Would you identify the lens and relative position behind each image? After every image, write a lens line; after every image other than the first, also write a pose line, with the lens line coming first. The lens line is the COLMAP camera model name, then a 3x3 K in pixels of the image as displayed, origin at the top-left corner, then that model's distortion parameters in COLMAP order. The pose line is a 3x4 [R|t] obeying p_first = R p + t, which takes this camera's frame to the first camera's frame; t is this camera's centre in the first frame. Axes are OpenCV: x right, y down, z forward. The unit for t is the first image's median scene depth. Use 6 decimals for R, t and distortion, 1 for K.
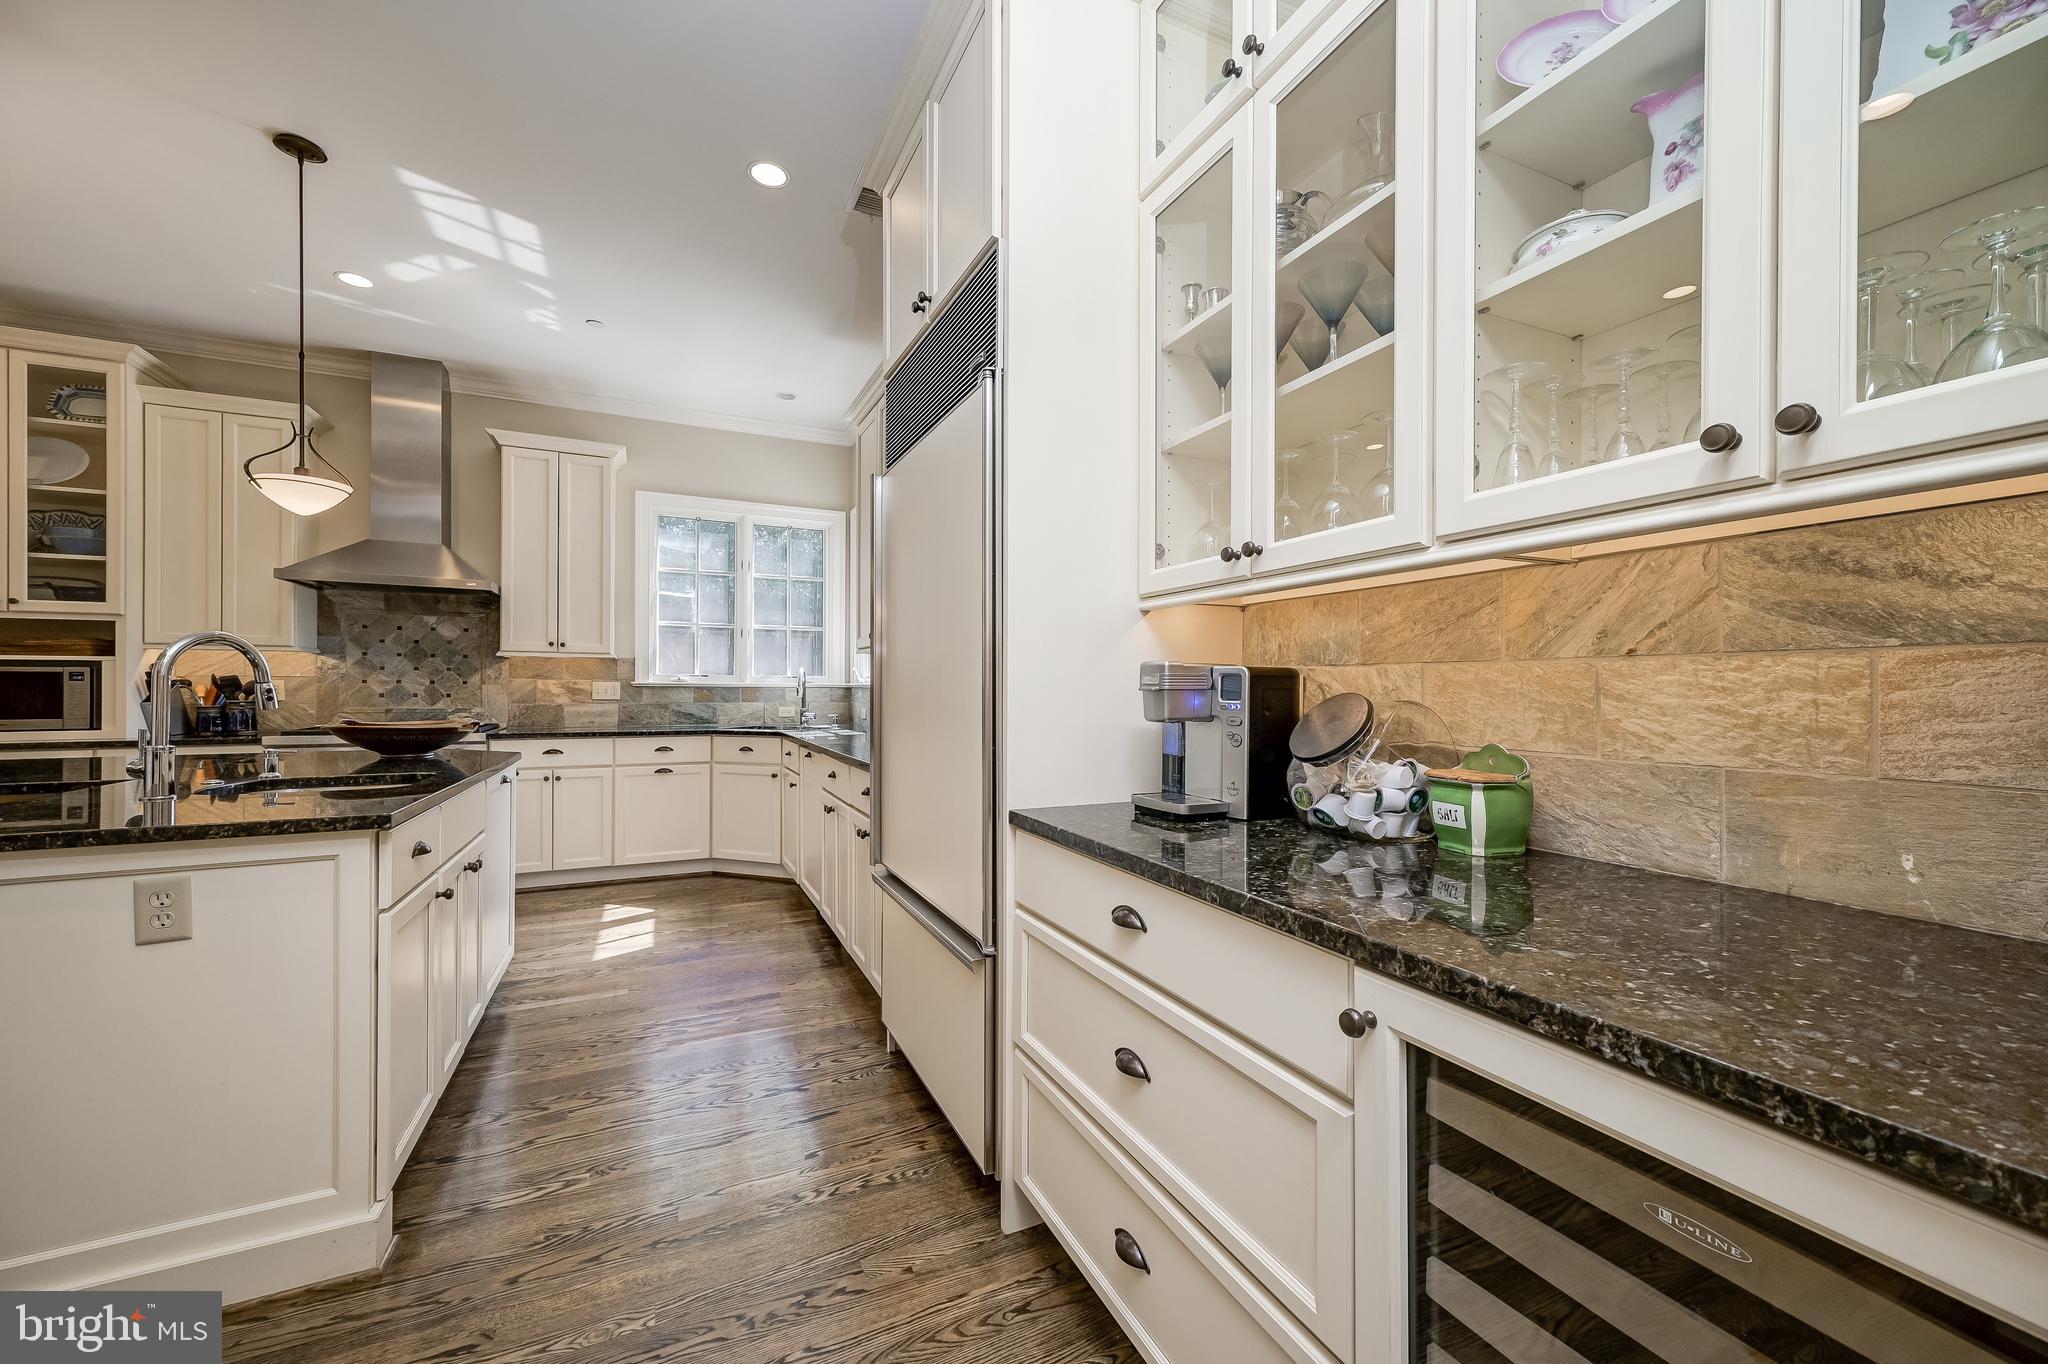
lens RADIAL K [[796.8, 0, 1036.1], [0, 796.8, 688.4], [0, 0, 1]] dist [0.001120, 0.000035]
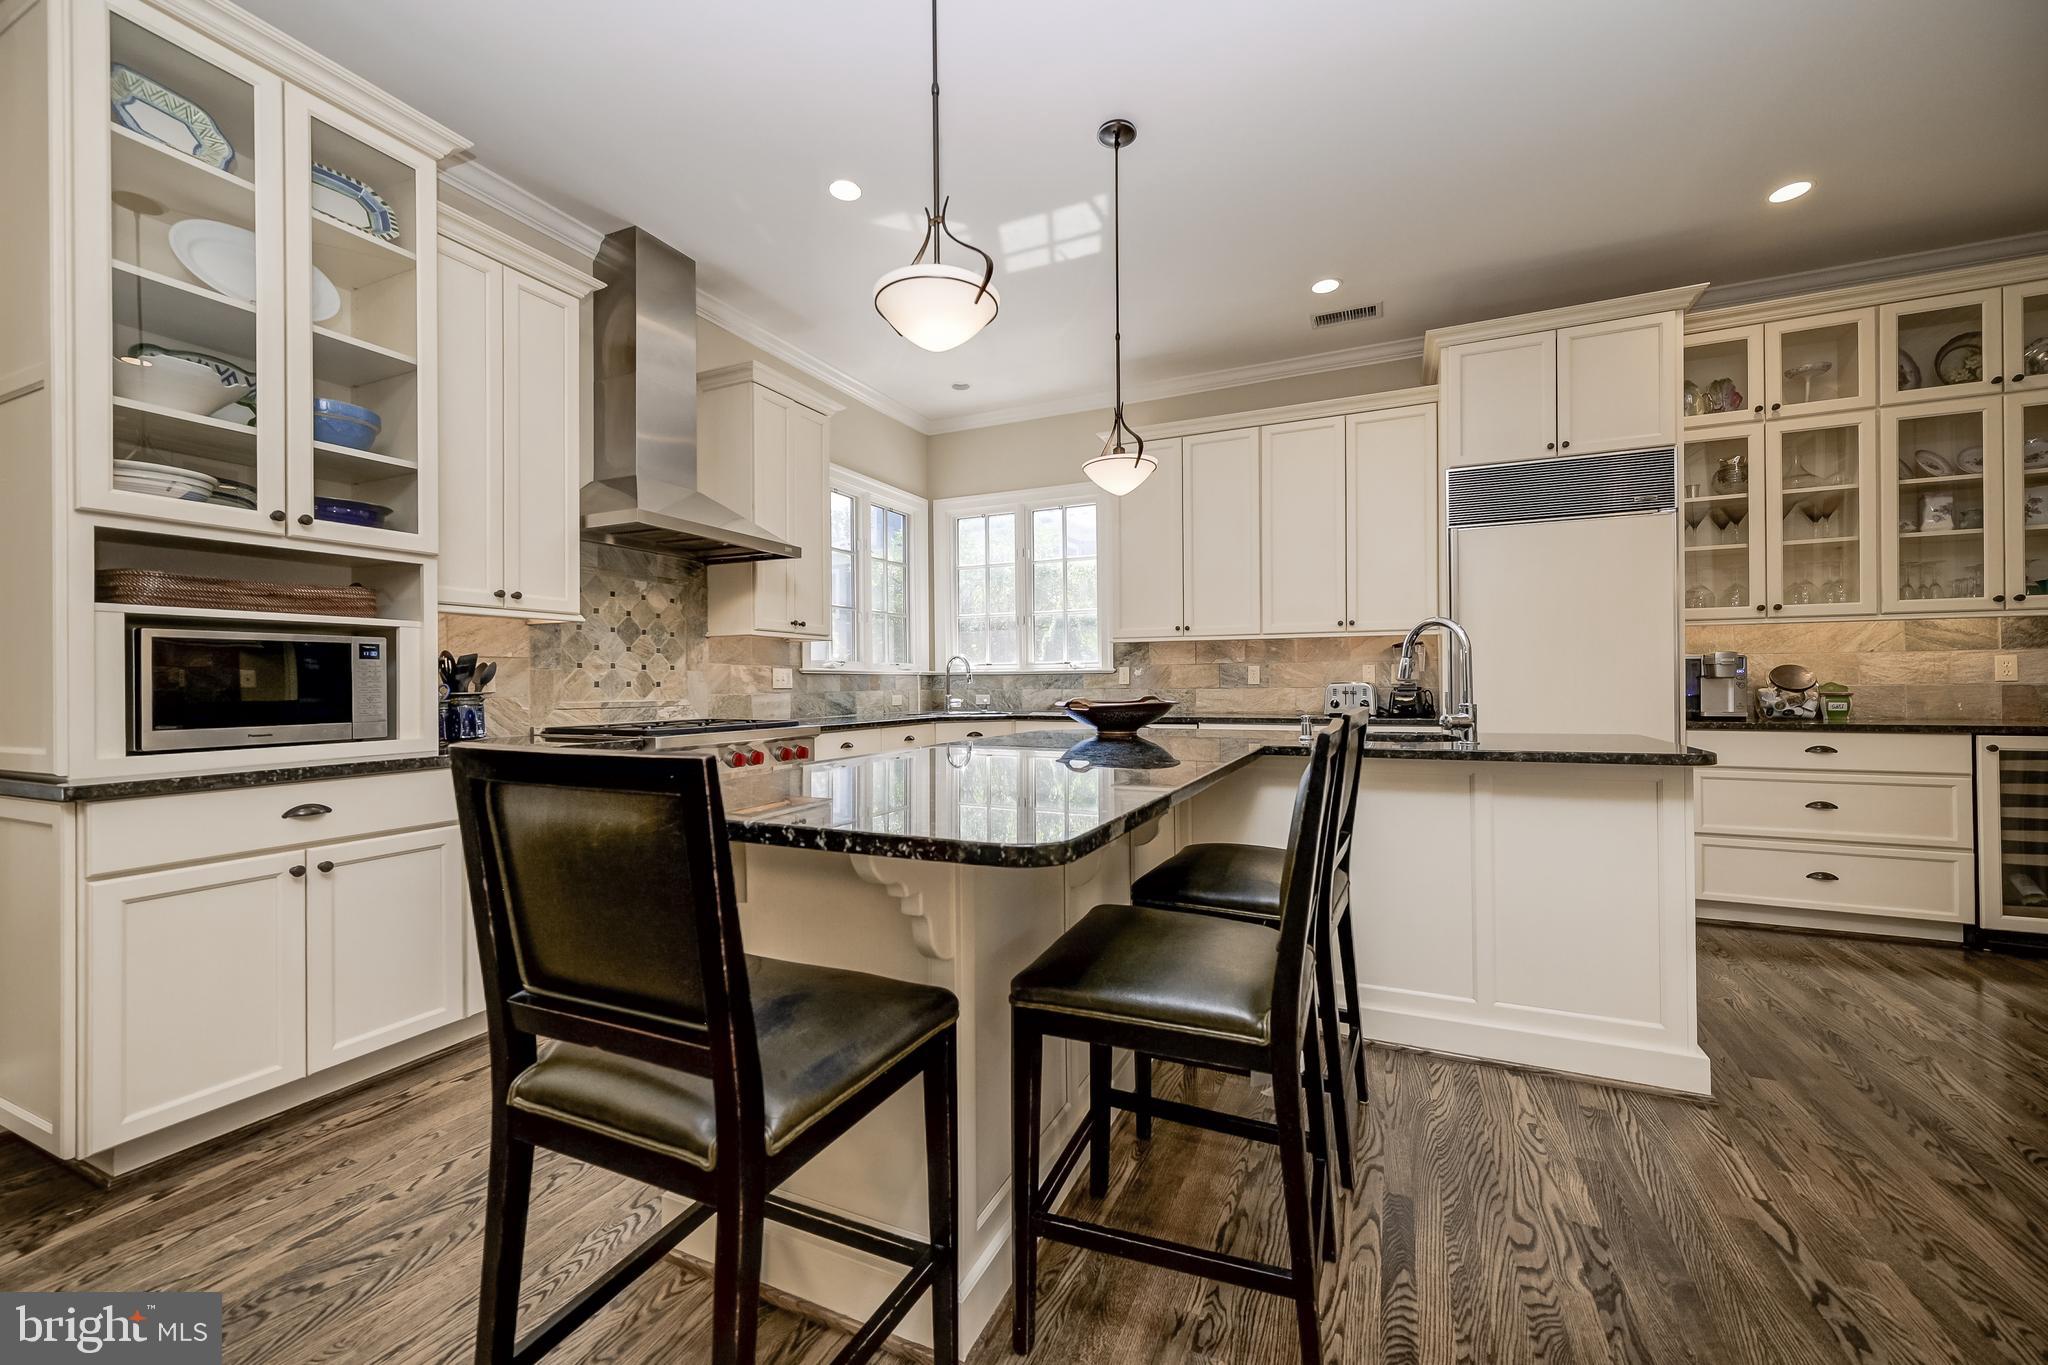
lens RADIAL K [[796.8, 0, 1036.1], [0, 796.8, 679.3], [0, 0, 1]] dist [0.001120, 0.000035]
pose [[0.767345, -0.006666, 0.641200, -0.965462], [0.011075, 0.999935, -0.002858, 0.010283], [-0.641139, 0.009294, 0.767369, 0.176399]]
